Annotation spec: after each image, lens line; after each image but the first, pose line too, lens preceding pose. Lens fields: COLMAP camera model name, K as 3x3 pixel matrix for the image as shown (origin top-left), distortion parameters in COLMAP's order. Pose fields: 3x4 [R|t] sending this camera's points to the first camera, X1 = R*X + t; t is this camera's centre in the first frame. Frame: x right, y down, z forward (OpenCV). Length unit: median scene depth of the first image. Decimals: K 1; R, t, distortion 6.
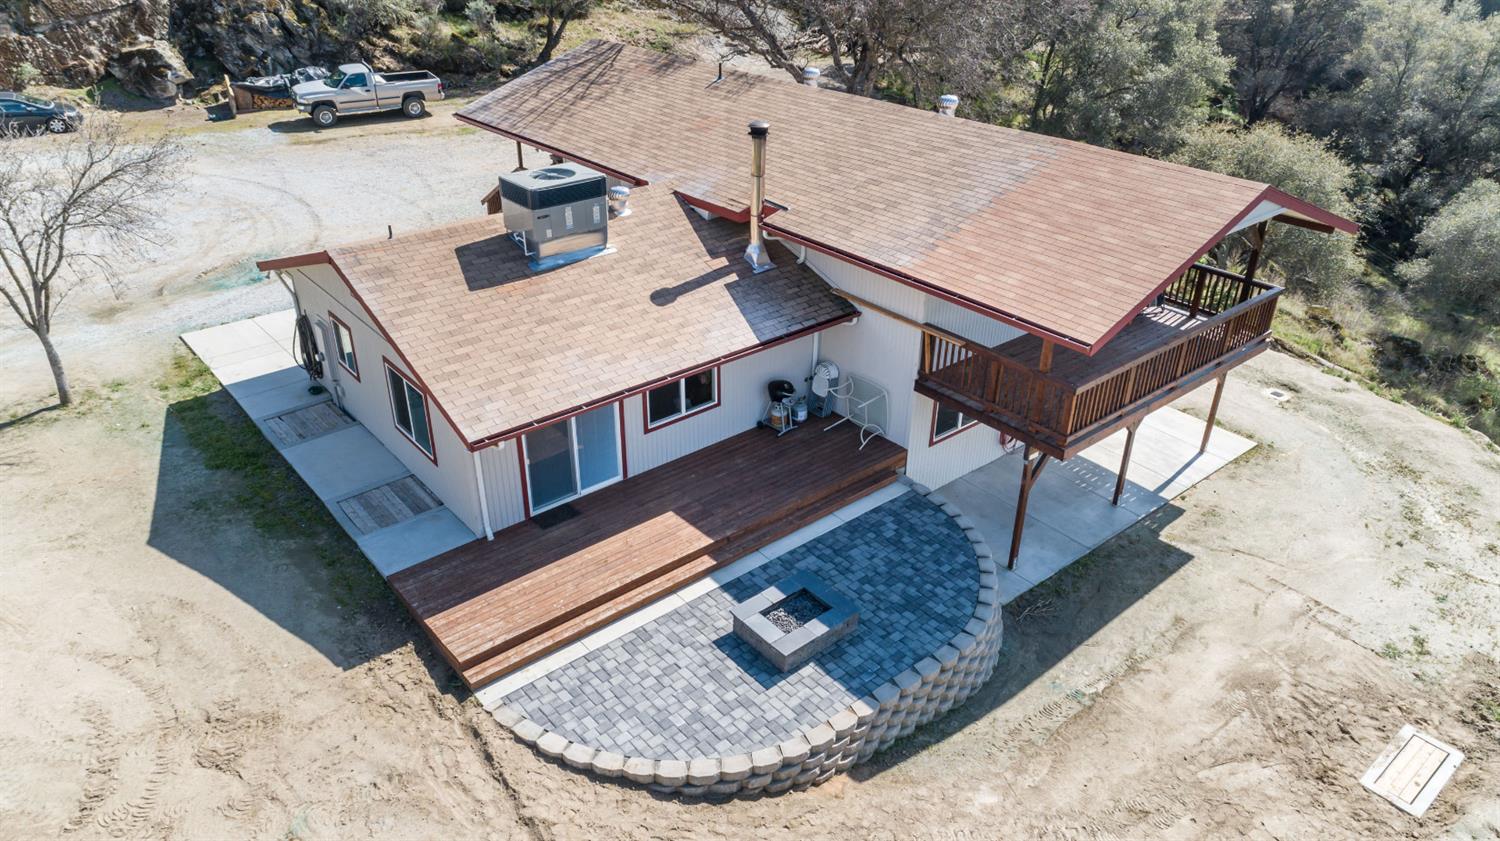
lens RADIAL K [[1008.9, 0, 746.7], [0, 1008.9, 425.8], [0, 0, 1]] dist [-0.001645, 0.006076]
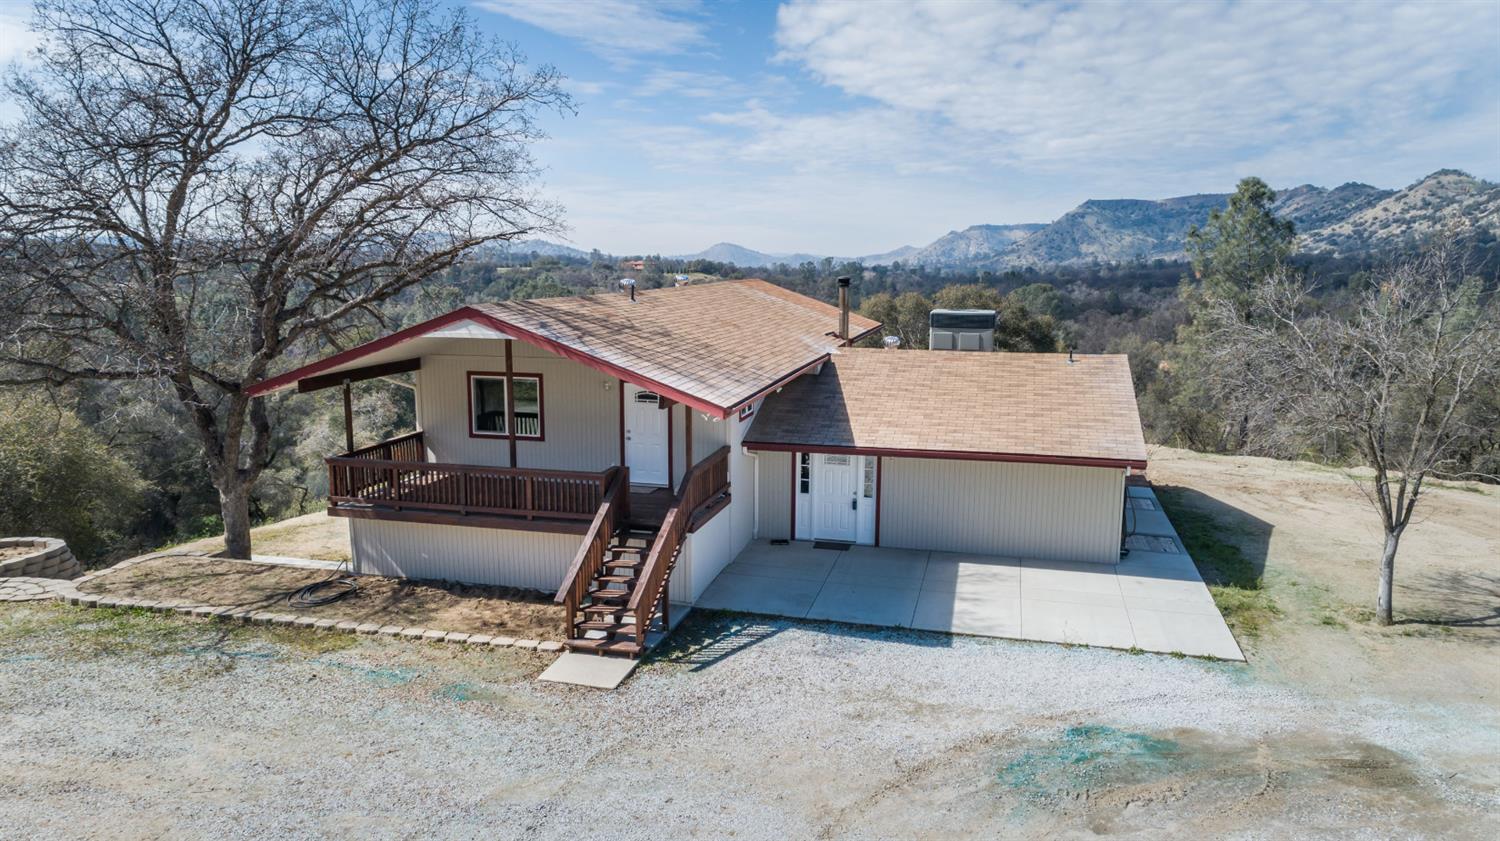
lens RADIAL K [[988.3, 0, 748.7], [0, 988.3, 450.4], [0, 0, 1]] dist [0.002256, 0.001773]
pose [[-0.577058, -0.178493, 0.796960, -1.177844], [0.383674, 0.802192, 0.457474, -0.851354], [-0.720971, 0.569761, -0.394428, 1.919460]]
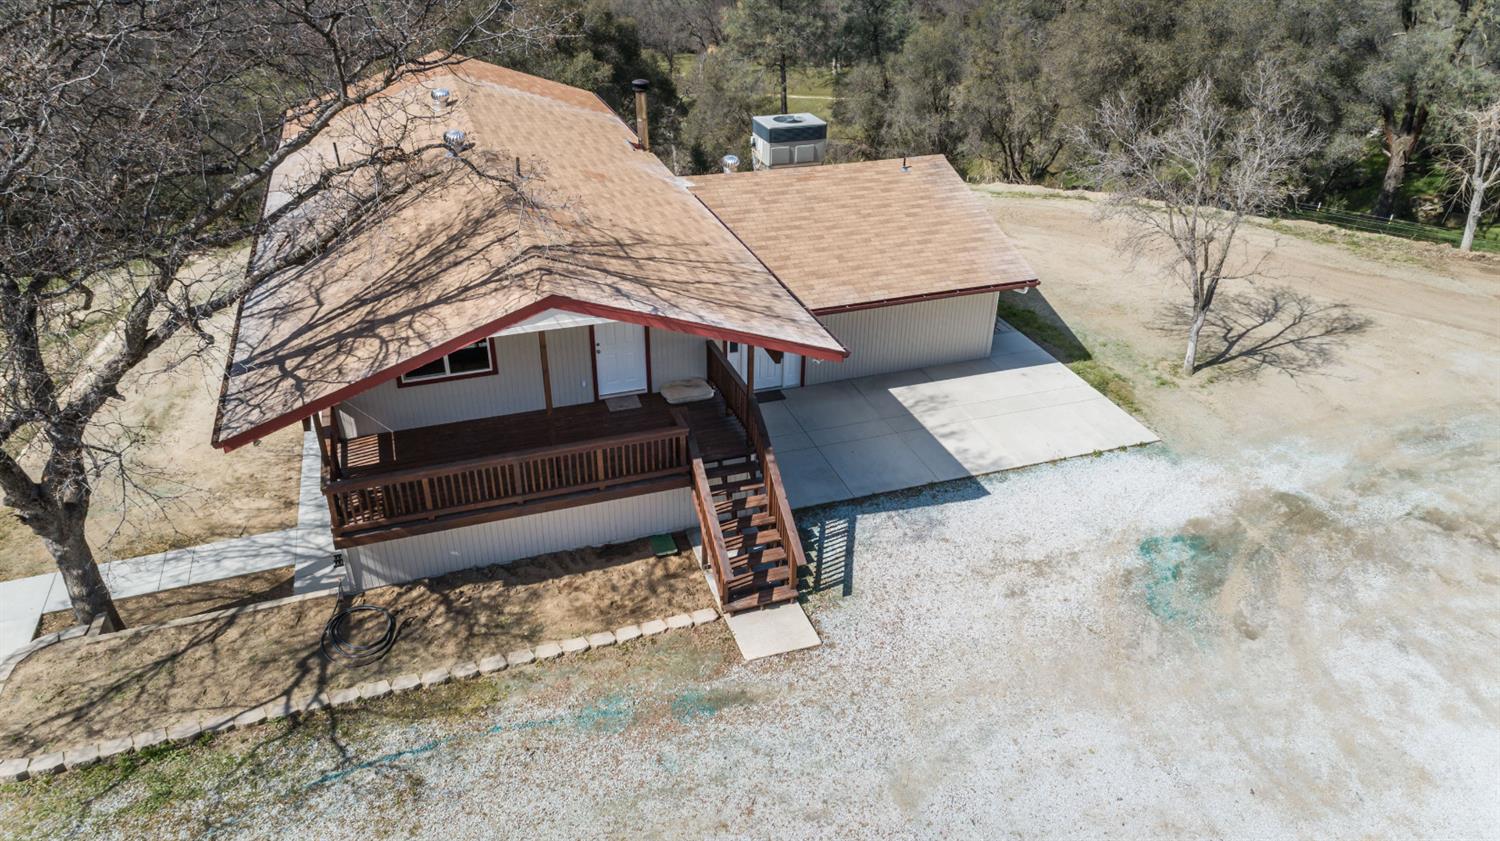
lens RADIAL K [[994.4, 0, 741.1], [0, 994.4, 426.8], [0, 0, 1]] dist [-0.005233, 0.019236]
pose [[-0.931585, -0.206810, 0.298963, -0.645457], [0.151964, 0.525547, 0.837082, -1.210964], [-0.330236, 0.825245, -0.458164, 2.058573]]
